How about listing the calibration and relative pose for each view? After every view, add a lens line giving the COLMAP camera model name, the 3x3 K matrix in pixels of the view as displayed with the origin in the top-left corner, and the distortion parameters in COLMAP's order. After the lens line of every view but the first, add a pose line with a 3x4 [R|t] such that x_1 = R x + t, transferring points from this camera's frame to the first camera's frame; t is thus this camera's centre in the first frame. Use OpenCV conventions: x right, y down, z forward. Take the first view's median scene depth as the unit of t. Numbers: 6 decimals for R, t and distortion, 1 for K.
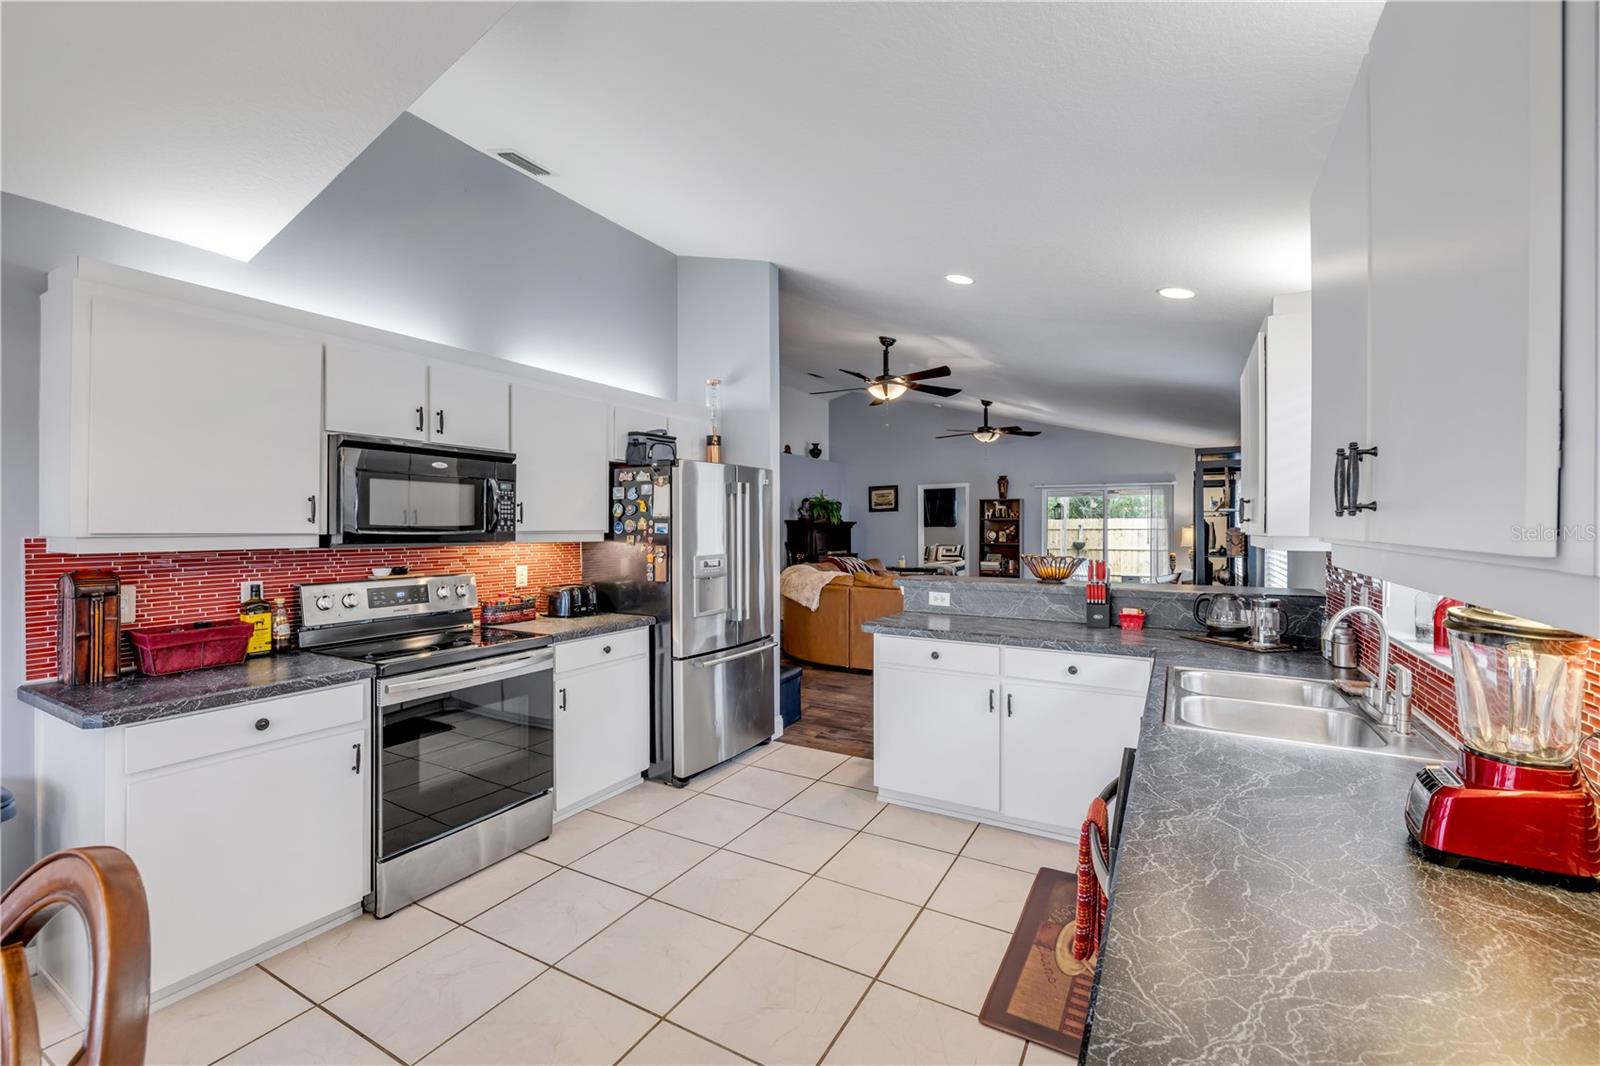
lens RADIAL K [[681.8, 0, 799.2], [0, 681.8, 525.3], [0, 0, 1]] dist [-0.002406, -0.000094]
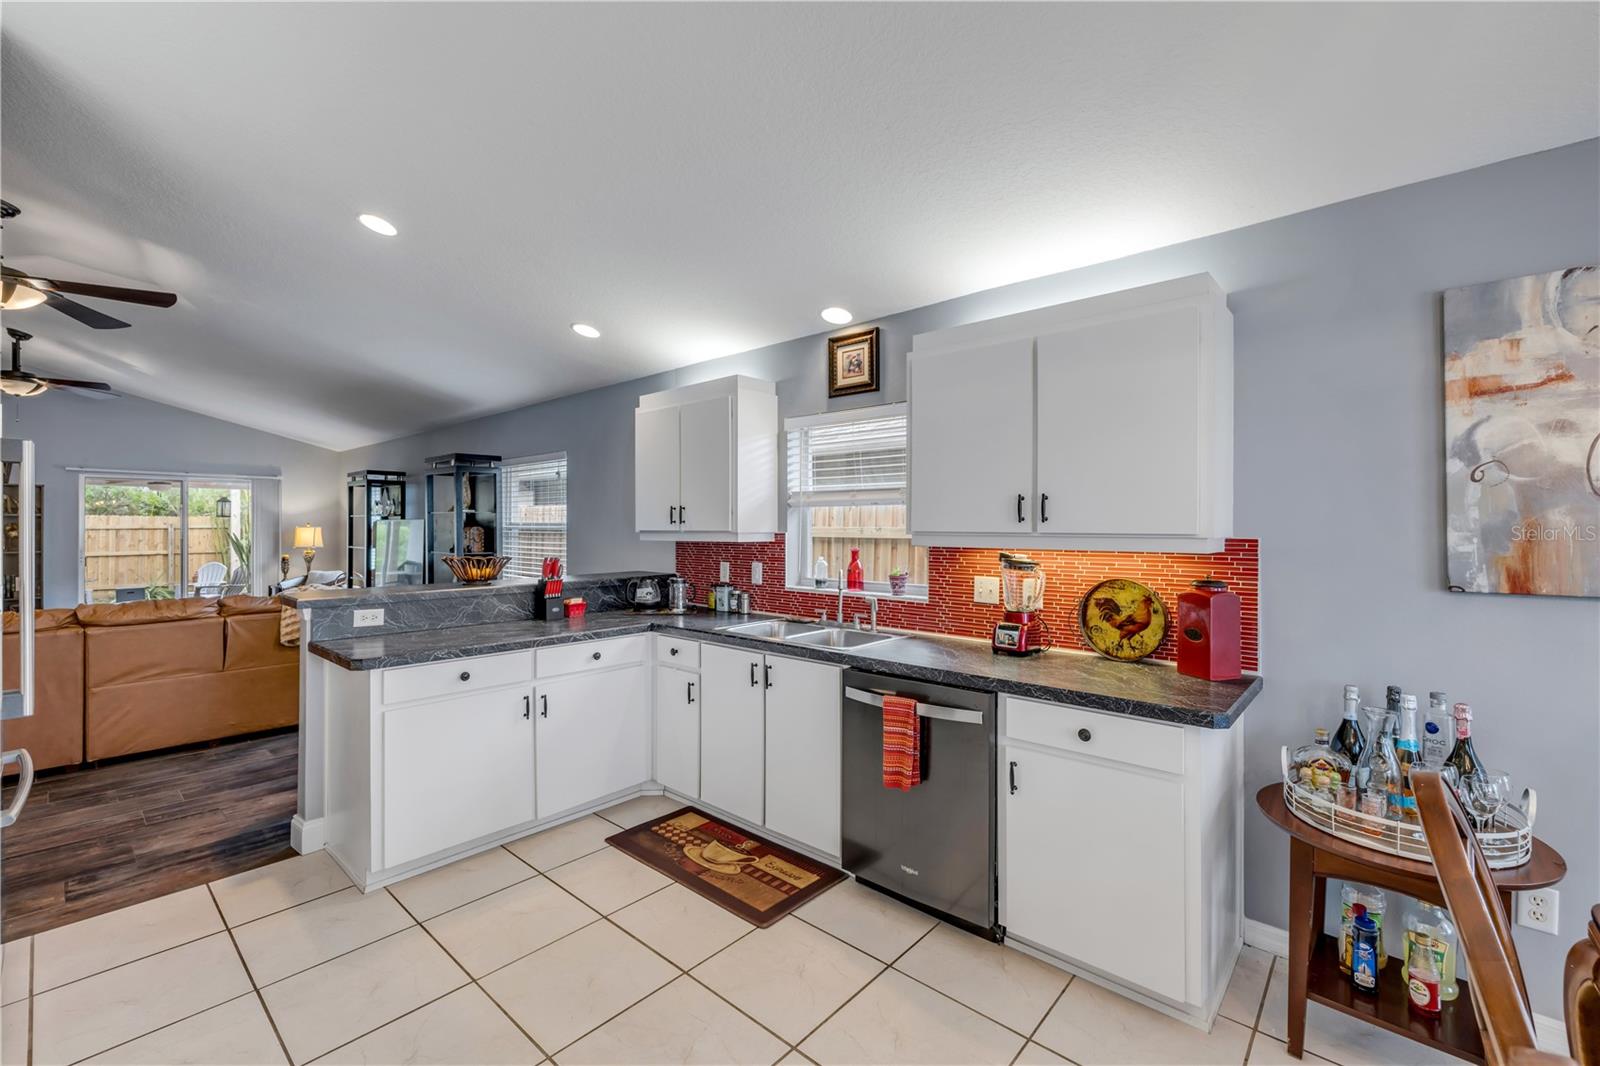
lens RADIAL K [[681.8, 0, 799.3], [0, 681.8, 520.1], [0, 0, 1]] dist [-0.002406, -0.000094]
pose [[0.213023, 0.004876, 0.977035, -0.195077], [0.000383, 0.999987, -0.005074, -0.000839], [-0.977047, 0.001456, 0.213018, 0.140808]]
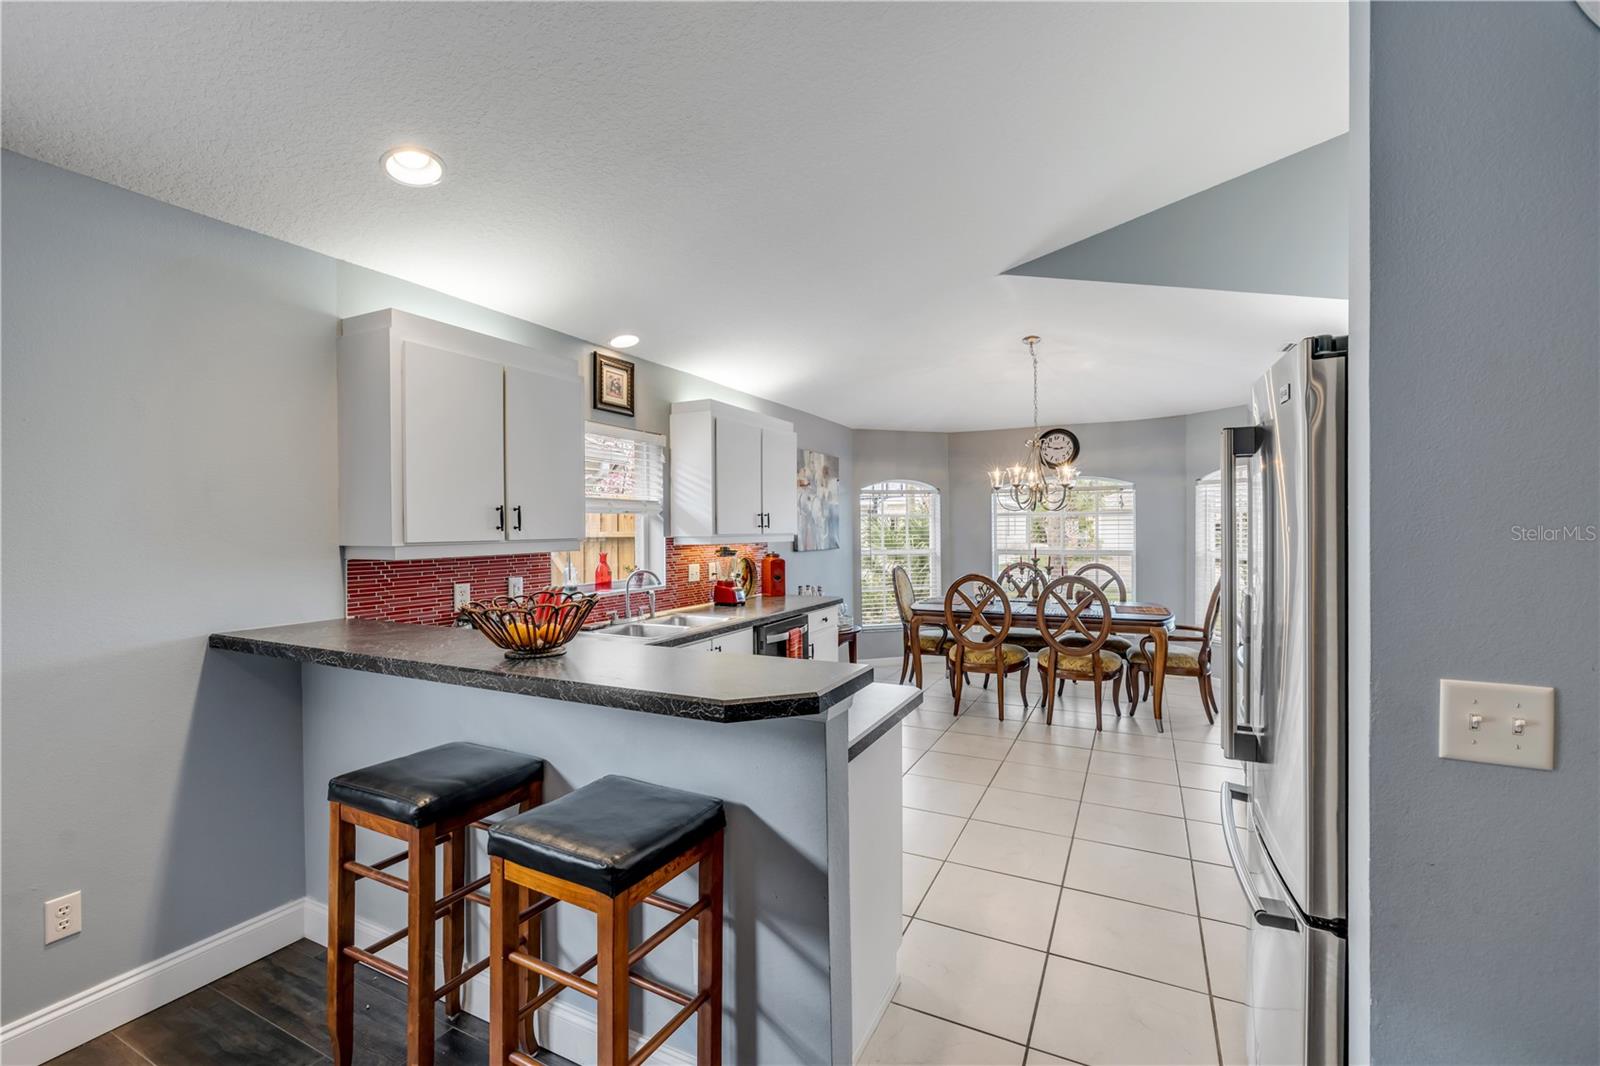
lens RADIAL K [[681.8, 0, 782.1], [0, 681.8, 525.8], [0, 0, 1]] dist [-0.002406, -0.000094]
pose [[-0.999590, 0.007732, -0.027575, 0.085496], [0.007885, 0.999954, -0.005422, -0.000147], [0.027531, -0.005637, -0.999605, 0.604590]]
